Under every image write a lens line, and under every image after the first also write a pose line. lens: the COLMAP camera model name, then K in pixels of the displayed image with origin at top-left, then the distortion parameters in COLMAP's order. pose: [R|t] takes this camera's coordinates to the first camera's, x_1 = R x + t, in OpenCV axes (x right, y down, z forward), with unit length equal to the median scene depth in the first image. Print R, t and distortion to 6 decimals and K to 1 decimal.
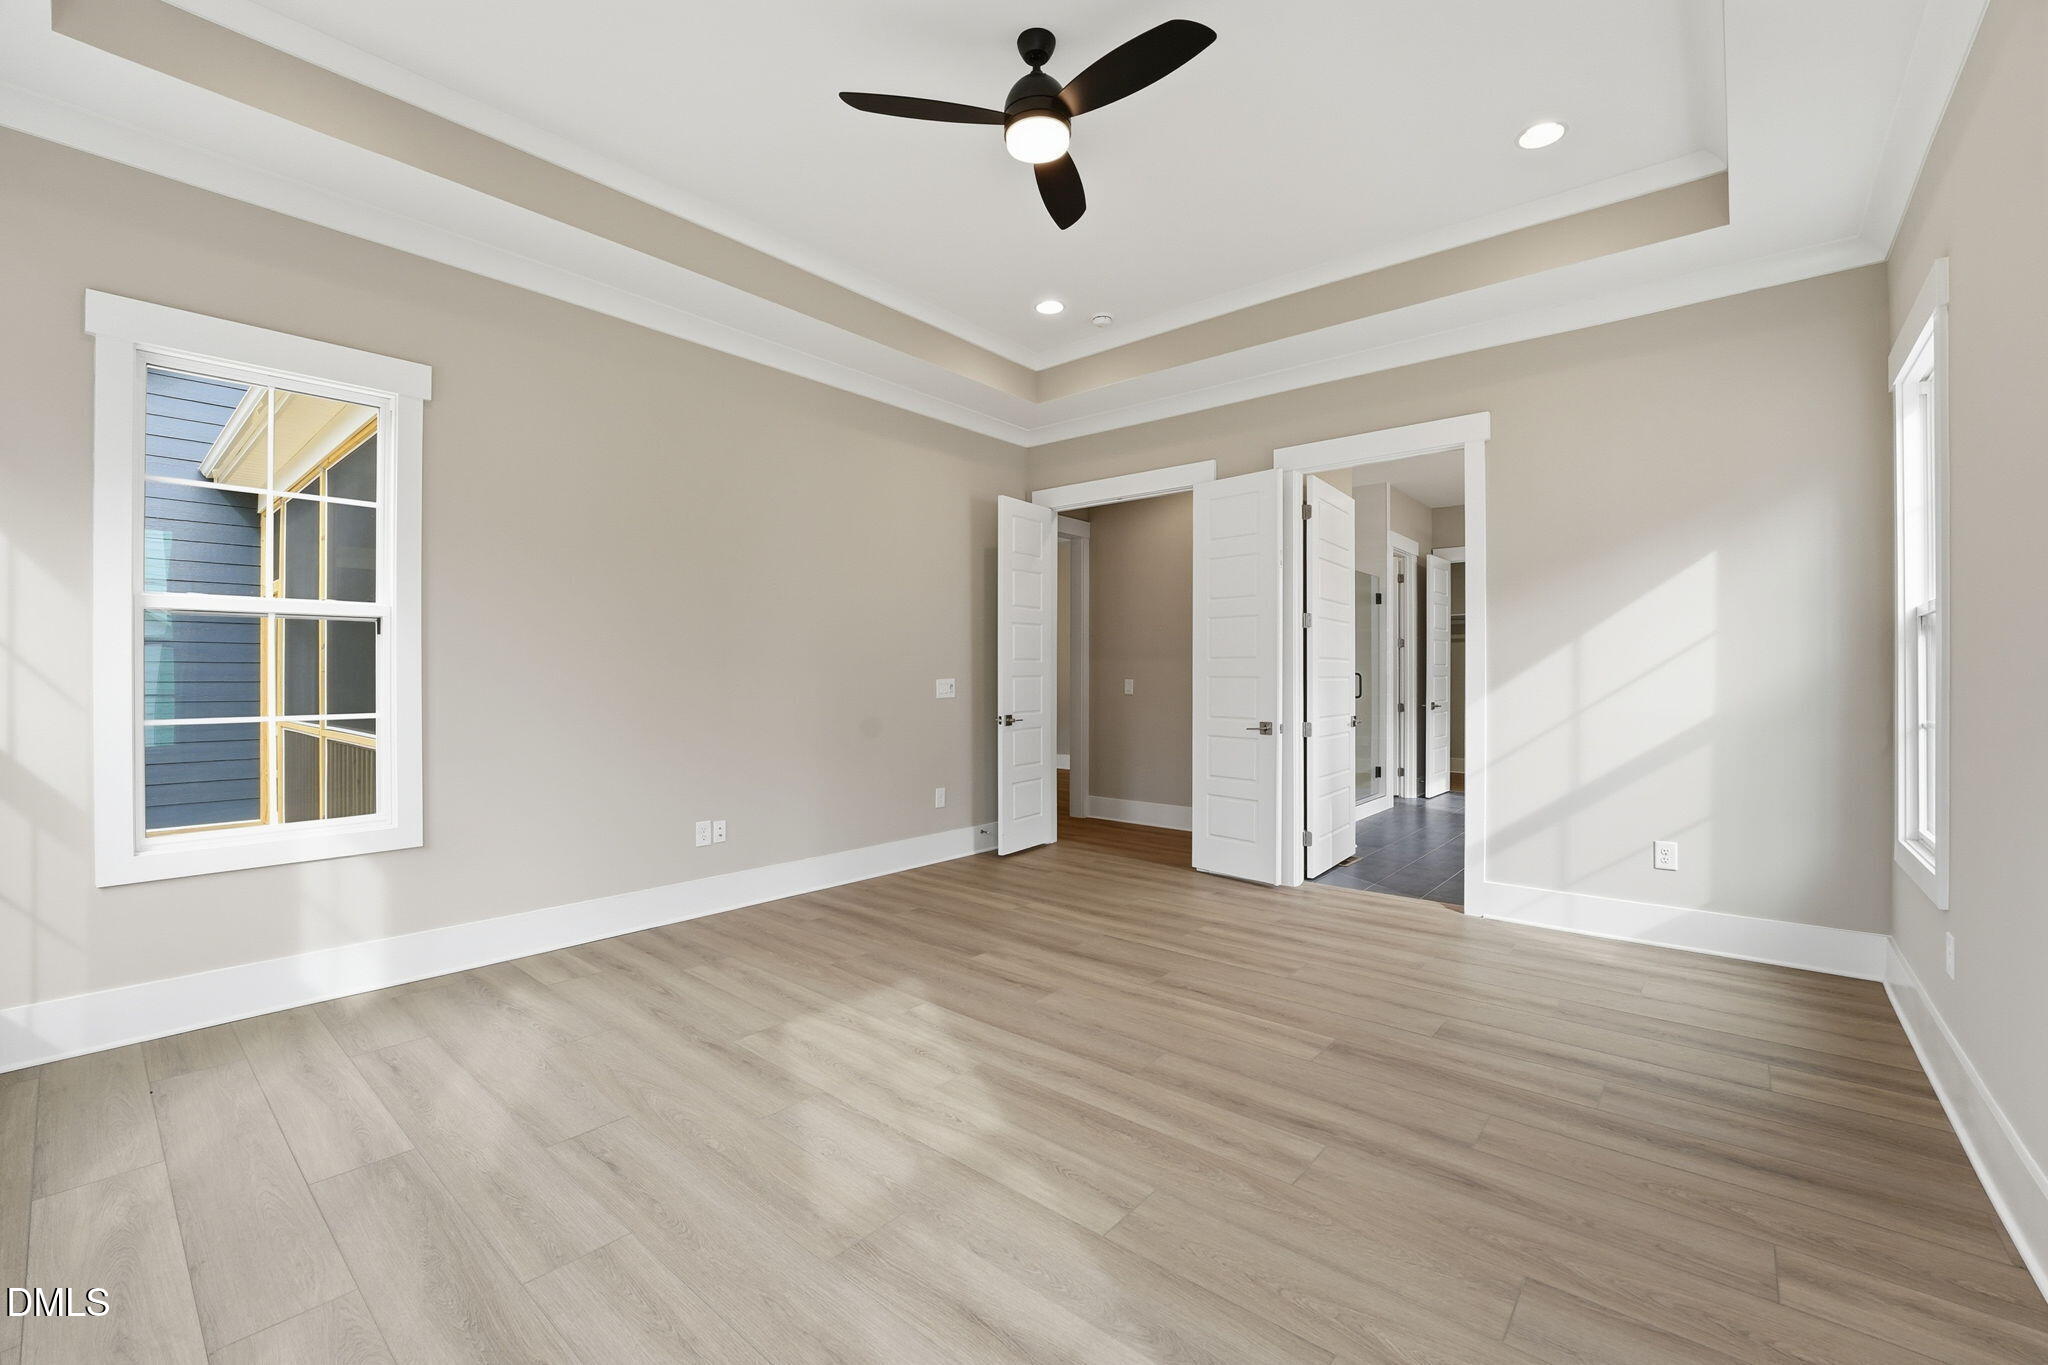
lens RADIAL K [[855.3, 0, 1010.9], [0, 855.3, 676.2], [0, 0, 1]] dist [0.000365, 0.000440]
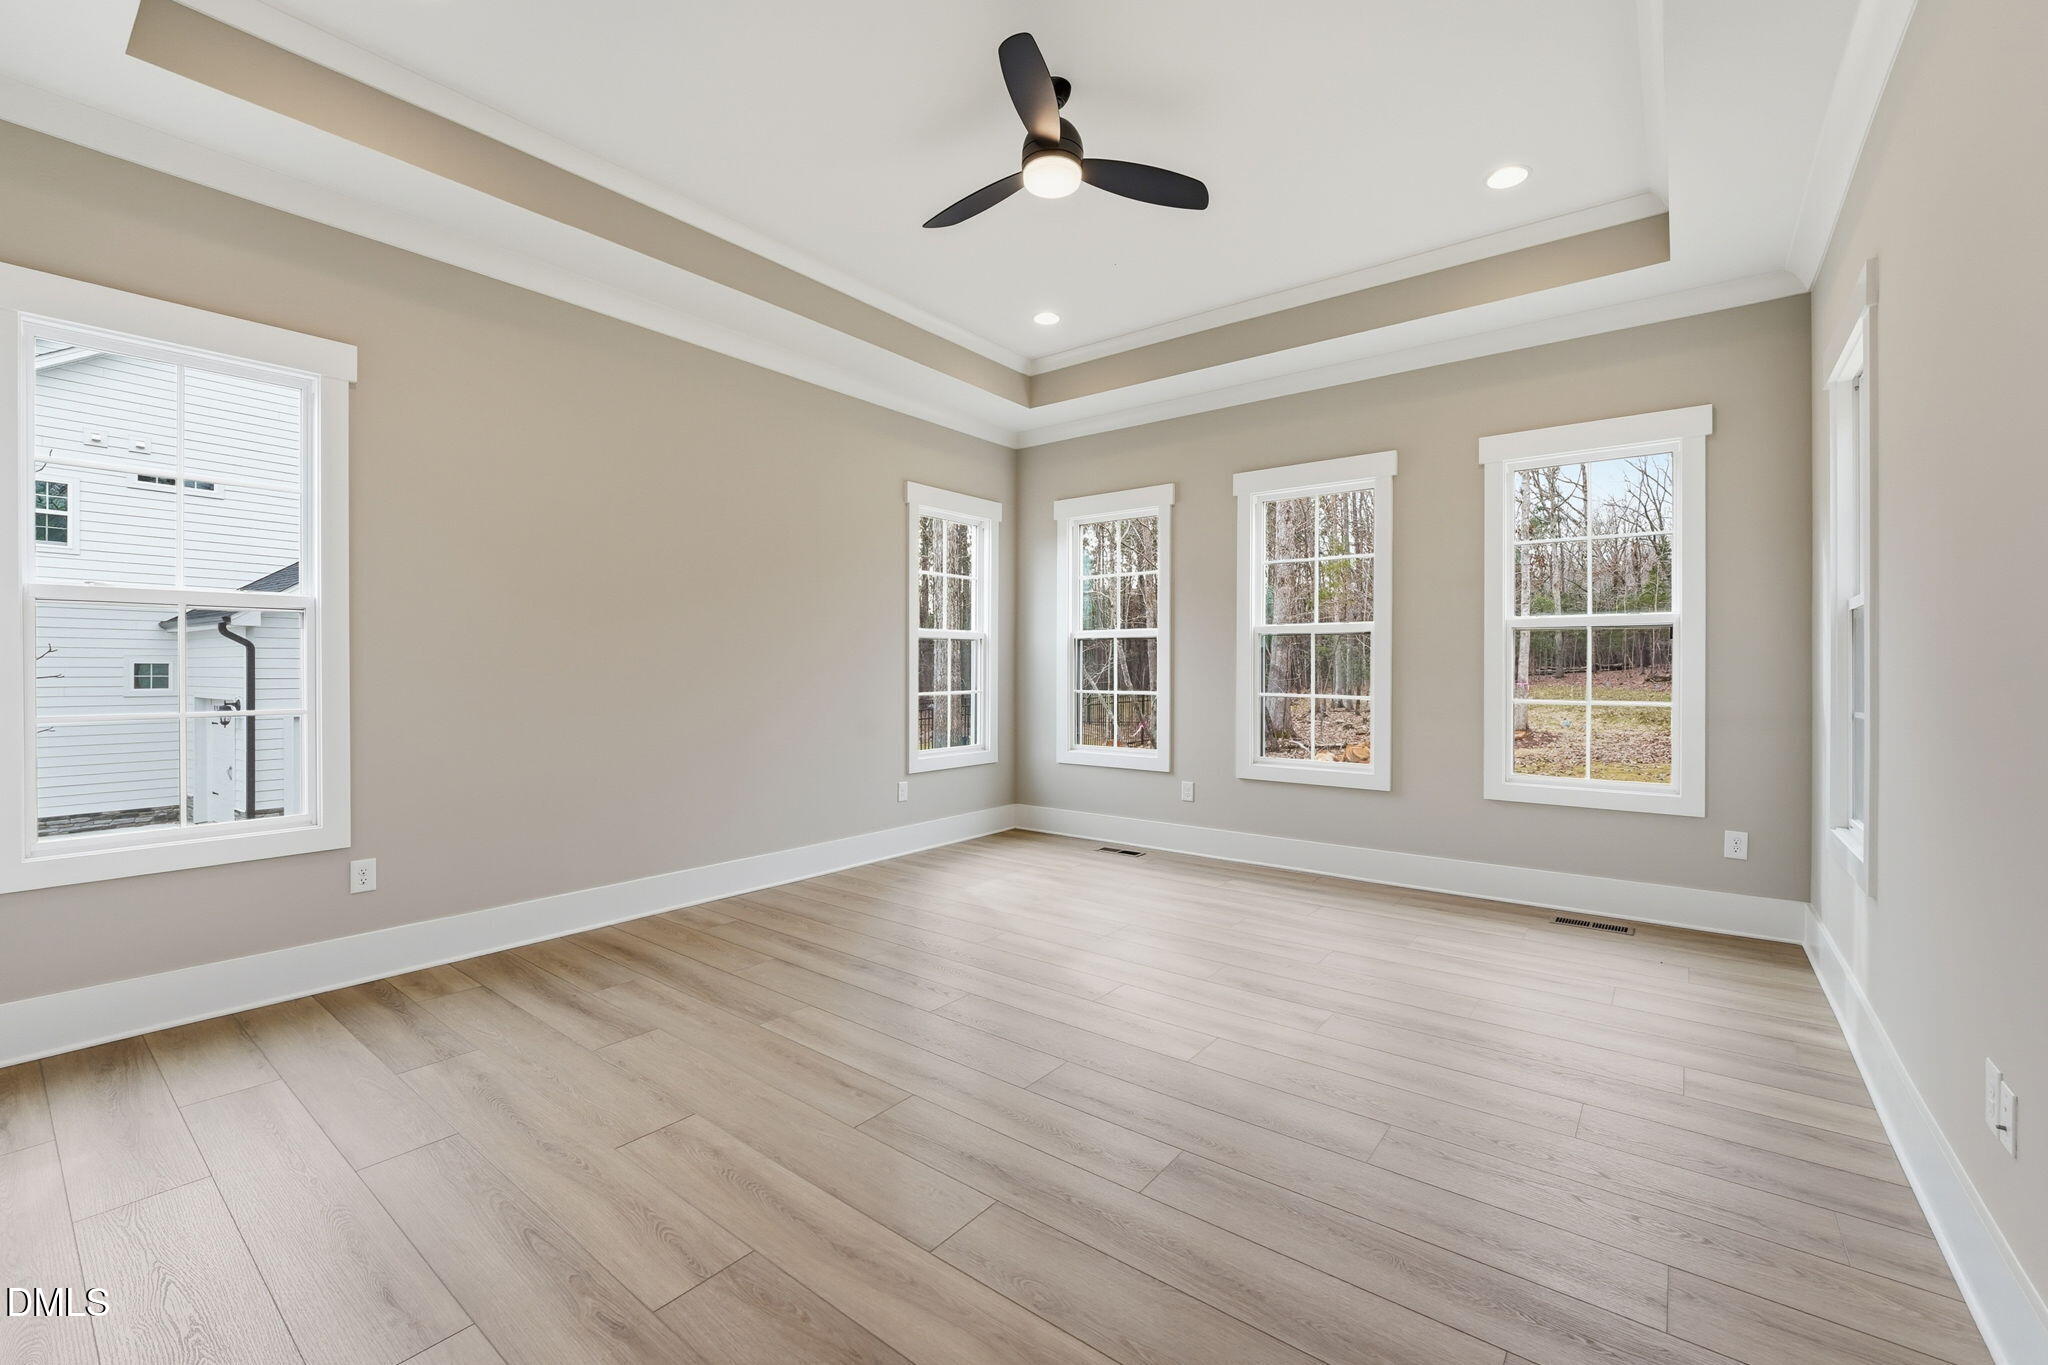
lens RADIAL K [[855.3, 0, 1010.9], [0, 855.3, 676.2], [0, 0, 1]] dist [0.000365, 0.000440]
pose [[-0.999366, -0.004634, -0.035295, 0.124912], [-0.005019, 0.999929, 0.010830, -0.003234], [0.035242, 0.011000, -0.999318, 2.150998]]
